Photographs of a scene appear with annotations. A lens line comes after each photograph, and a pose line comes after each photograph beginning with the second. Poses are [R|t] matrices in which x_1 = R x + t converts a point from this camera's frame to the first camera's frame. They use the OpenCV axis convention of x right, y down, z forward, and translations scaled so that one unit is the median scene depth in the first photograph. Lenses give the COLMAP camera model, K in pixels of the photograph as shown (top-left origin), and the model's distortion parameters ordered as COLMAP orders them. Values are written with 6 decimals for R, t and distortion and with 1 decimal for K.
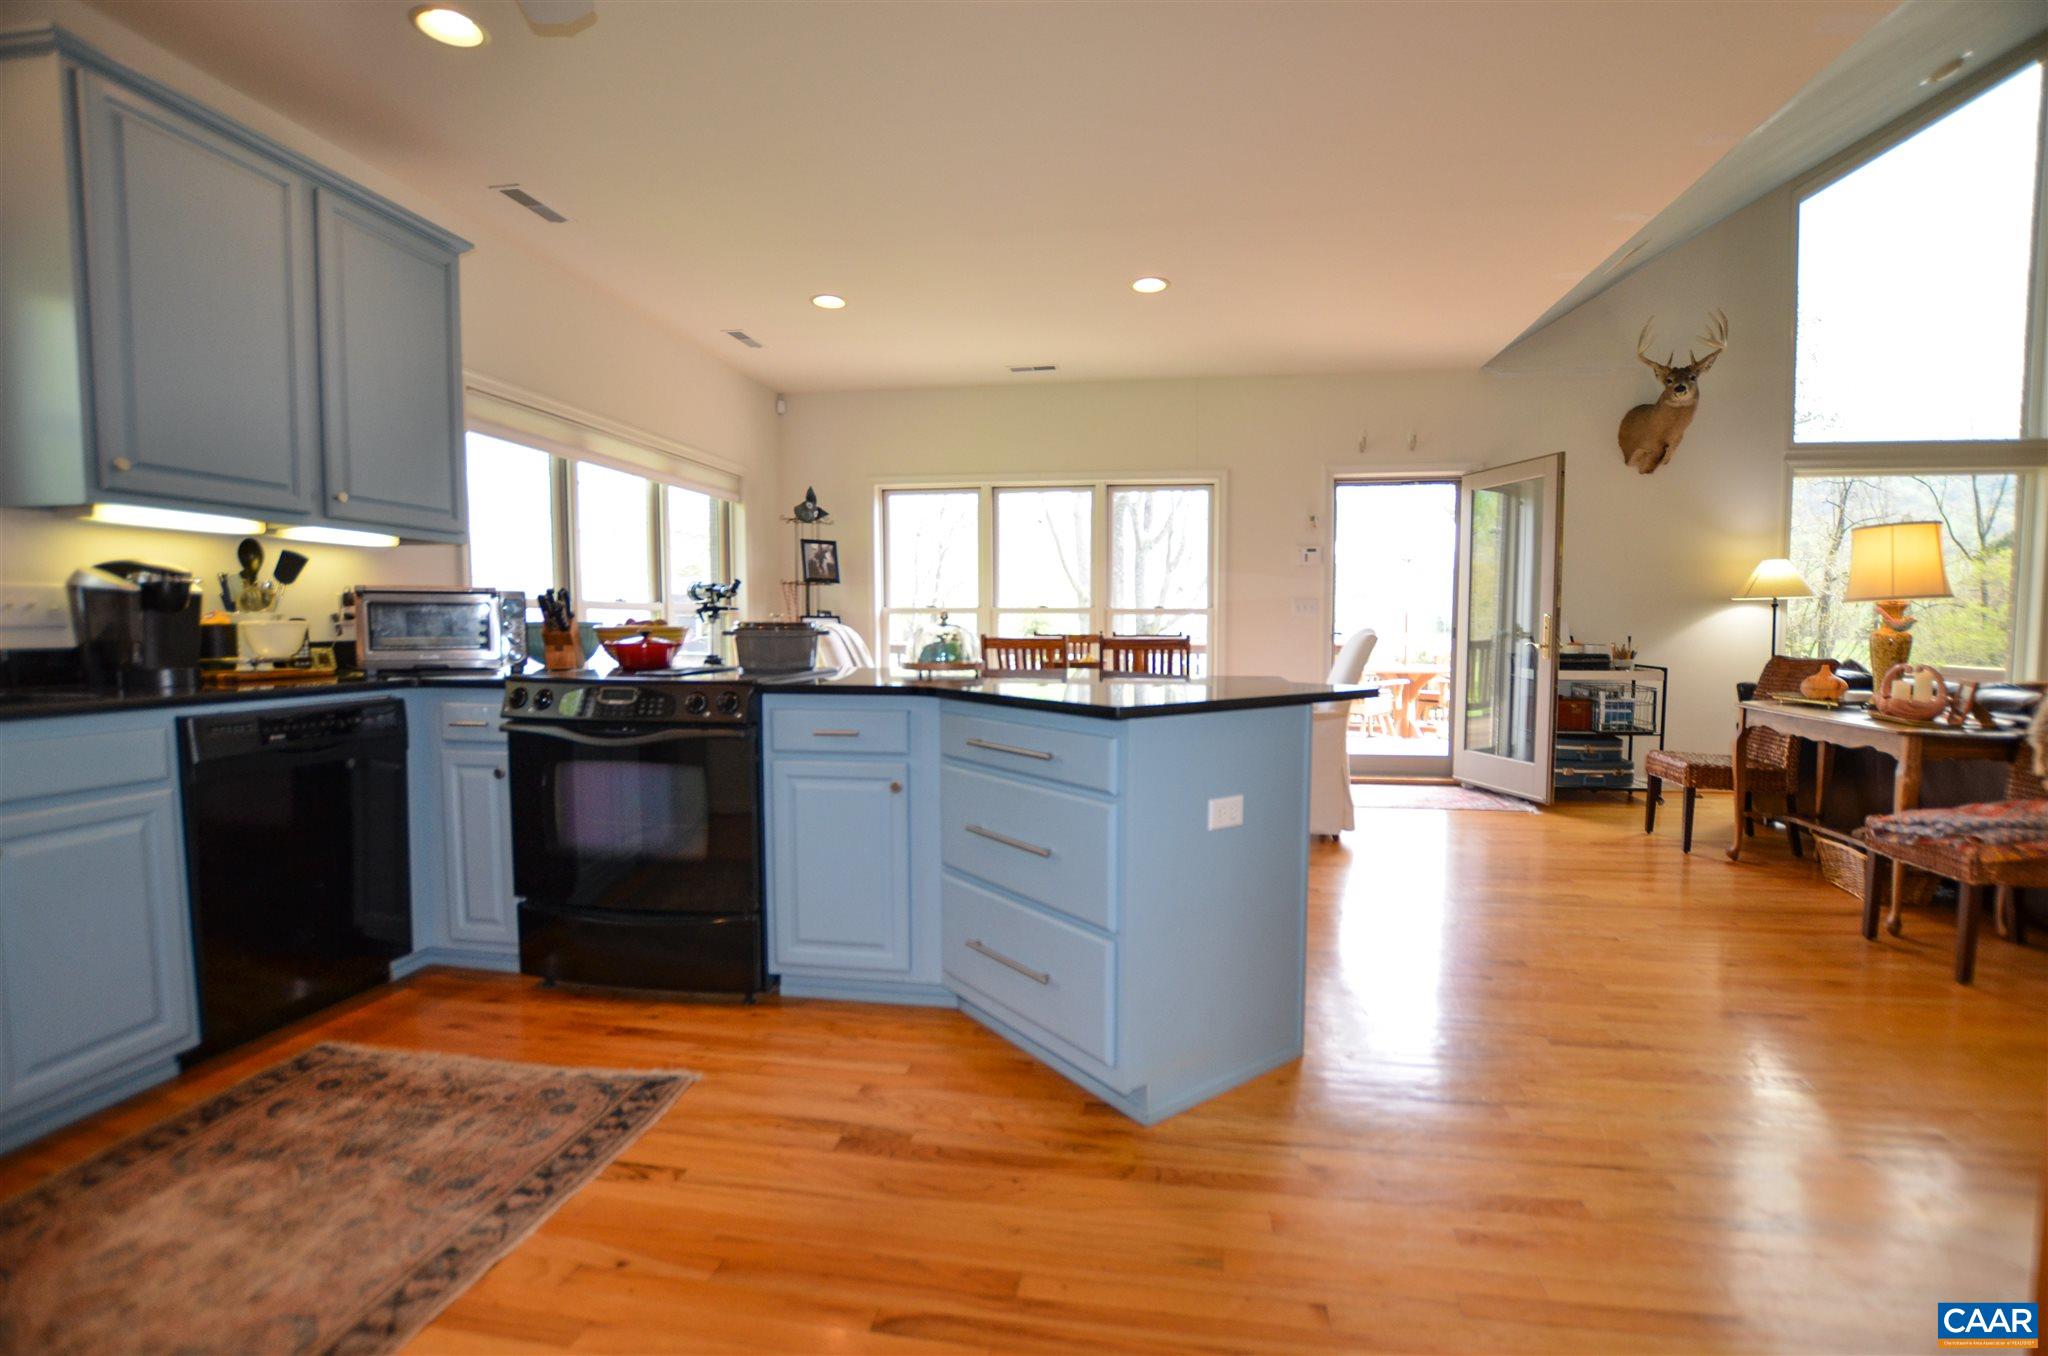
lens RADIAL K [[926.6, 0, 1035.2], [0, 926.6, 687.9], [0, 0, 1]] dist [-0.029336, 0.003836]
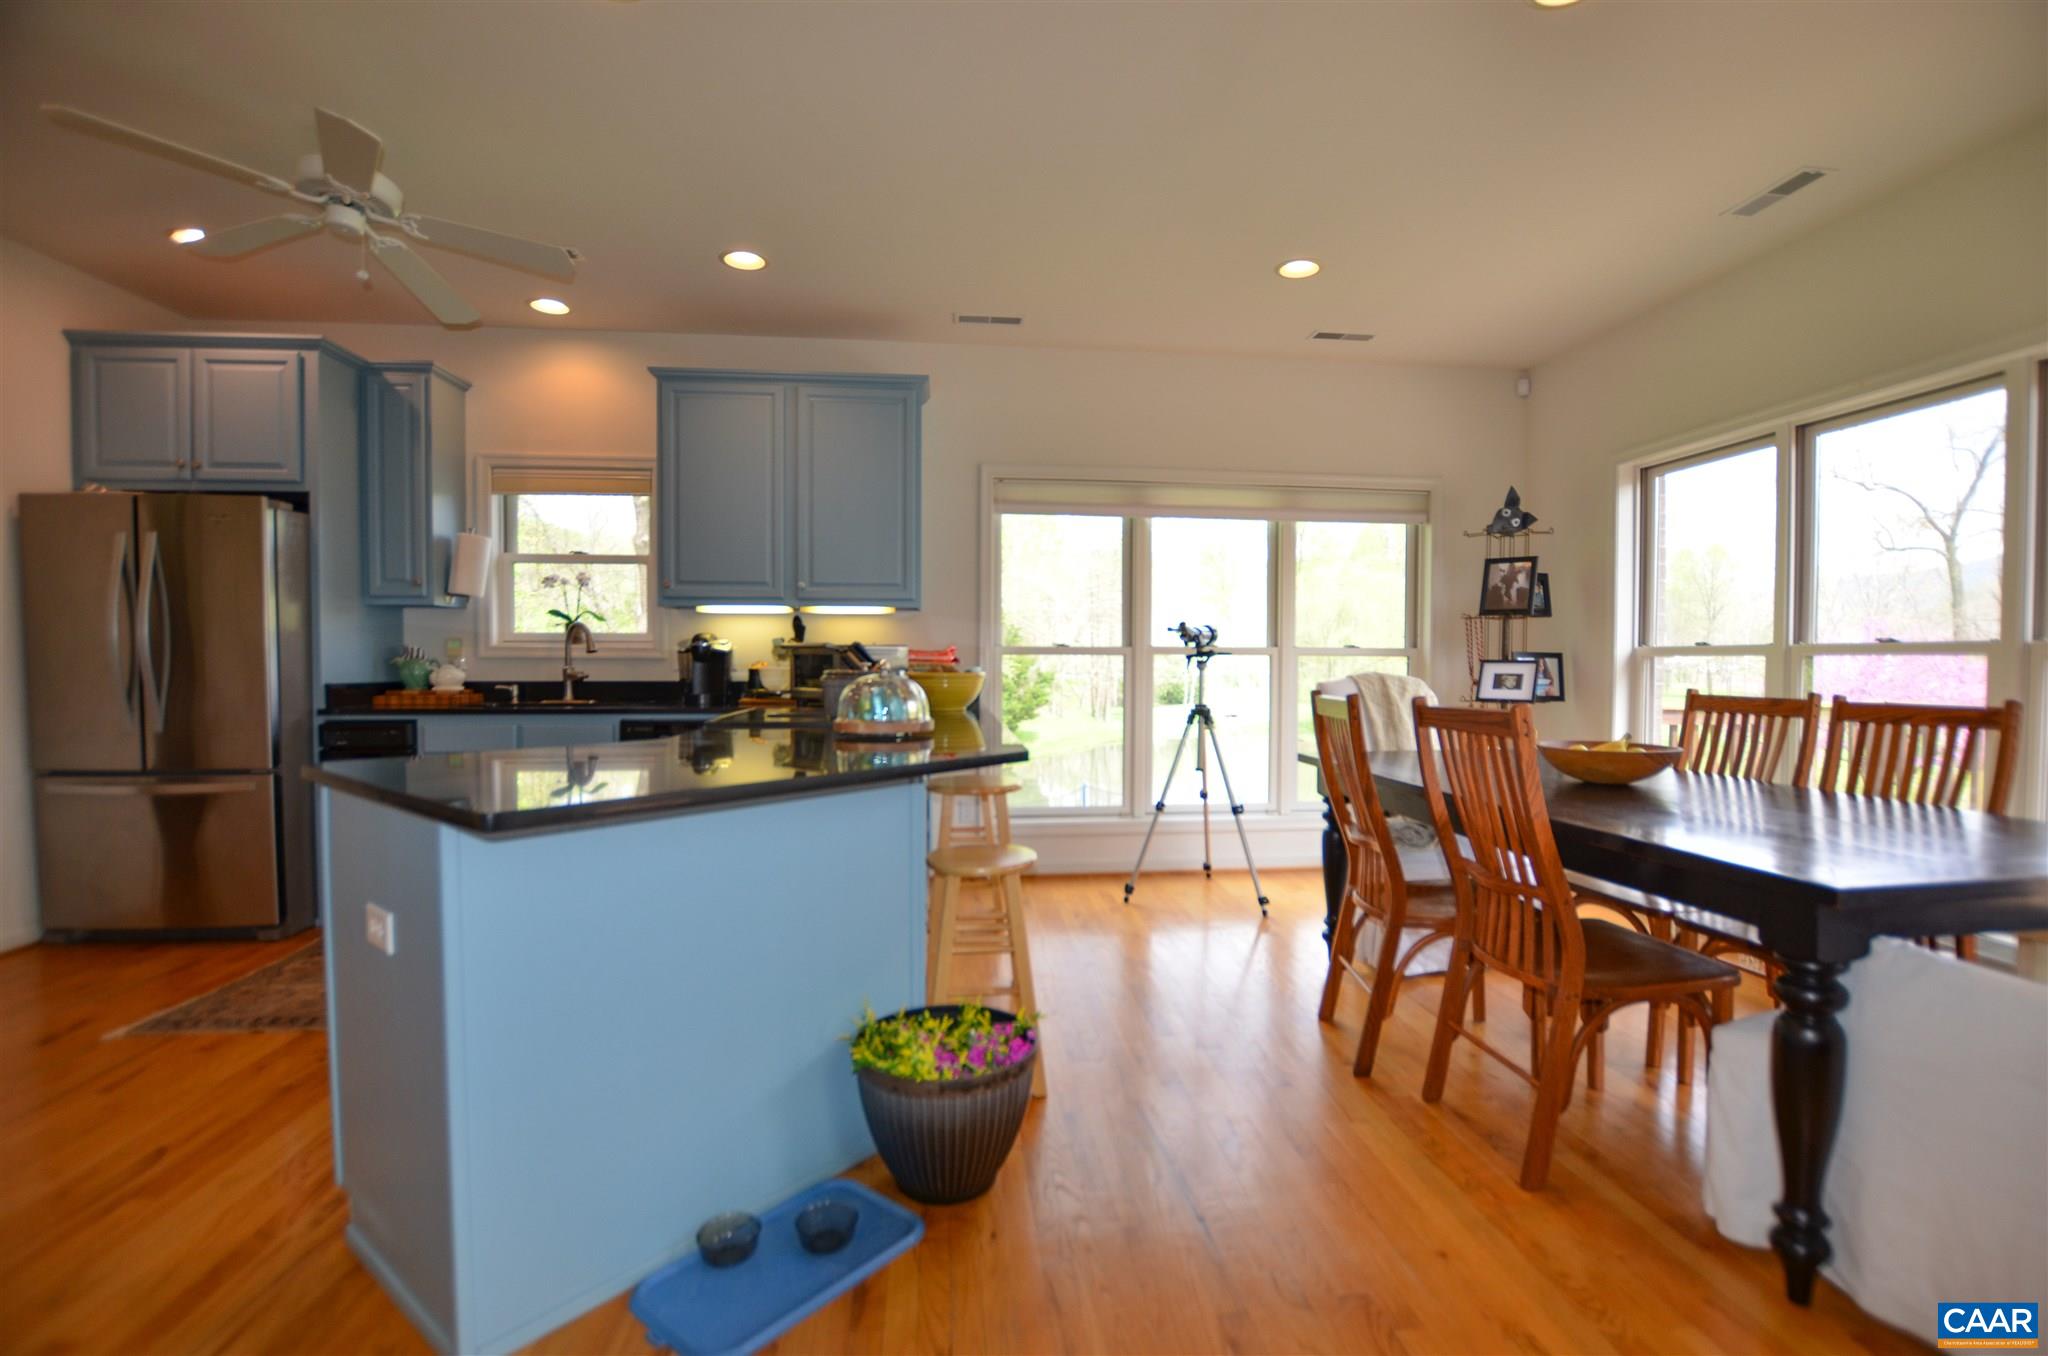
lens RADIAL K [[926.6, 0, 1042.1], [0, 926.6, 687.7], [0, 0, 1]] dist [-0.029336, 0.003836]
pose [[0.267371, 0.026969, -0.963216, 0.416183], [-0.069014, 0.997577, 0.008774, -0.041772], [0.961119, 0.064129, 0.268584, 0.502617]]
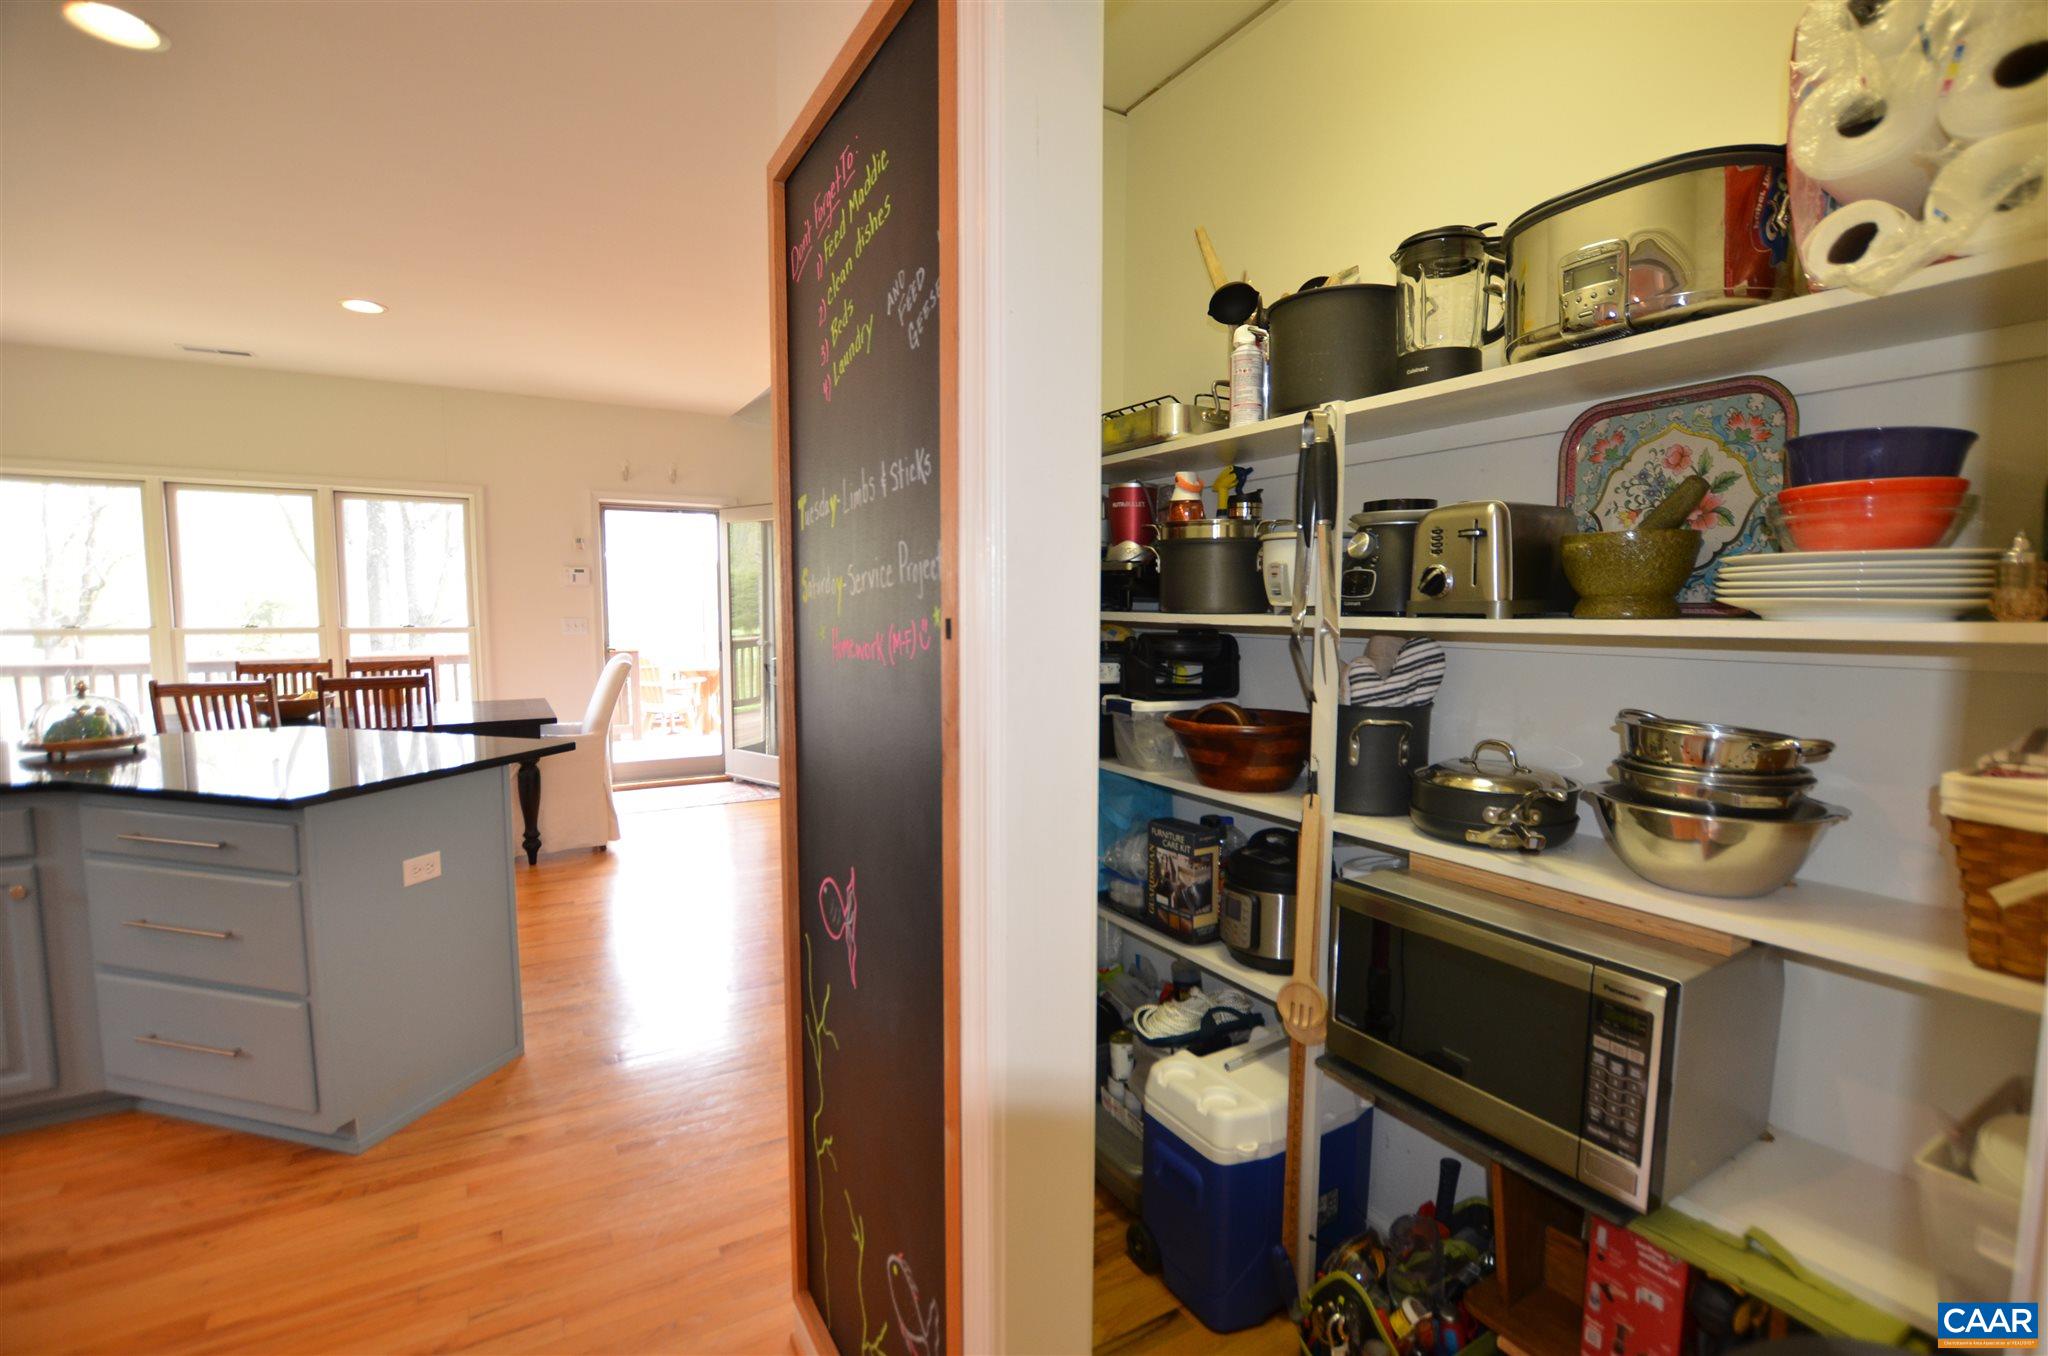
lens RADIAL K [[926.6, 0, 1047.2], [0, 926.6, 685.6], [0, 0, 1]] dist [-0.029336, 0.003836]
pose [[0.760433, -0.053197, 0.647234, 0.025307], [0.040675, 0.998584, 0.034286, -0.037008], [-0.648141, 0.000253, 0.761520, -0.139454]]
